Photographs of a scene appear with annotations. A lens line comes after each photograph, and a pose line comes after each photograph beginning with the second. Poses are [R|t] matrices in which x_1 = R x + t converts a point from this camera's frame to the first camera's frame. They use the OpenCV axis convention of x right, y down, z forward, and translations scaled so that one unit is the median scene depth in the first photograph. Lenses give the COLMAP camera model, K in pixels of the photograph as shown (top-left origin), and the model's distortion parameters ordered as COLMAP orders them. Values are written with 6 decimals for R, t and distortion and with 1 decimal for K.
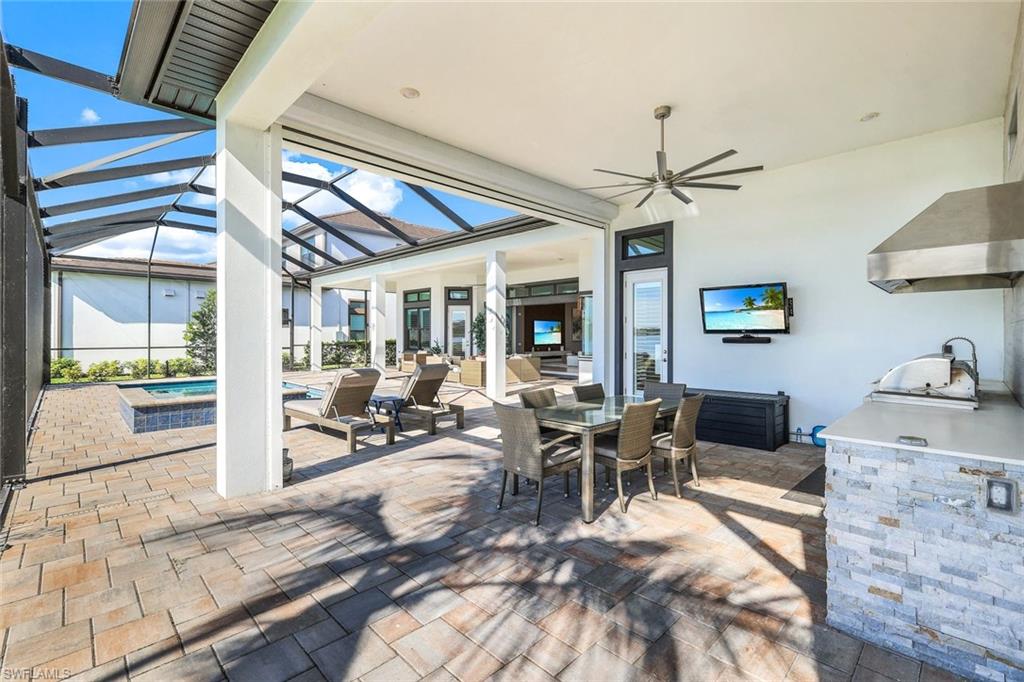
lens RADIAL K [[452.8, 0, 512.9], [0, 452.8, 336.7], [0, 0, 1]] dist [0.006558, 0.000731]
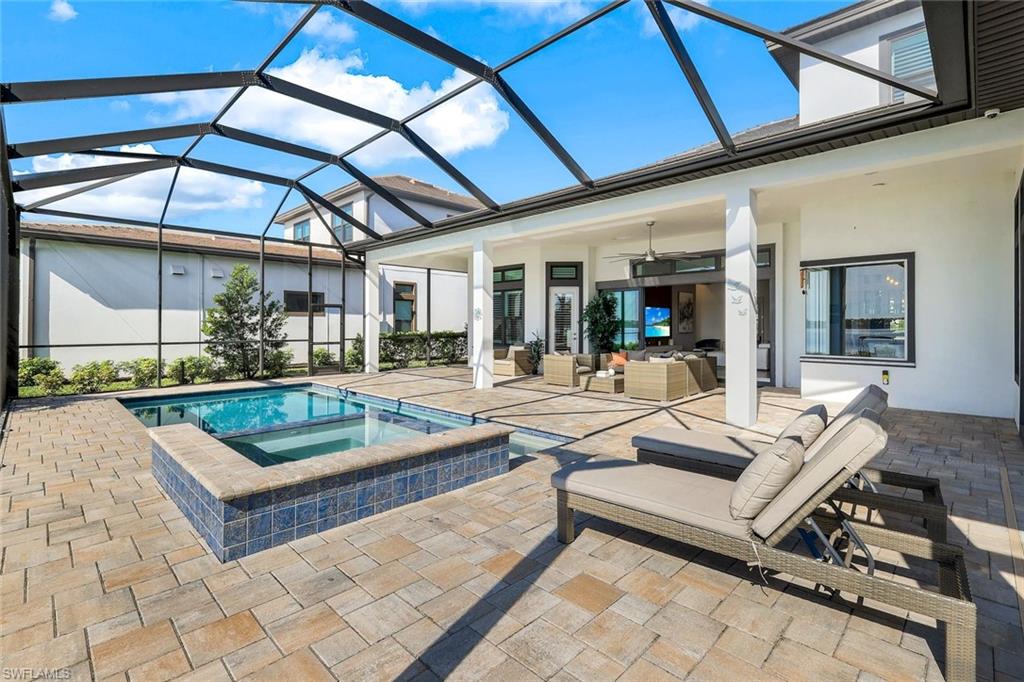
lens RADIAL K [[452.8, 0, 501.5], [0, 452.8, 324.5], [0, 0, 1]] dist [0.006558, 0.000731]
pose [[0.999760, -0.002321, 0.021796, -0.246564], [0.002466, 0.999975, -0.006626, 0.000112], [-0.021780, 0.006678, 0.999740, 0.243227]]
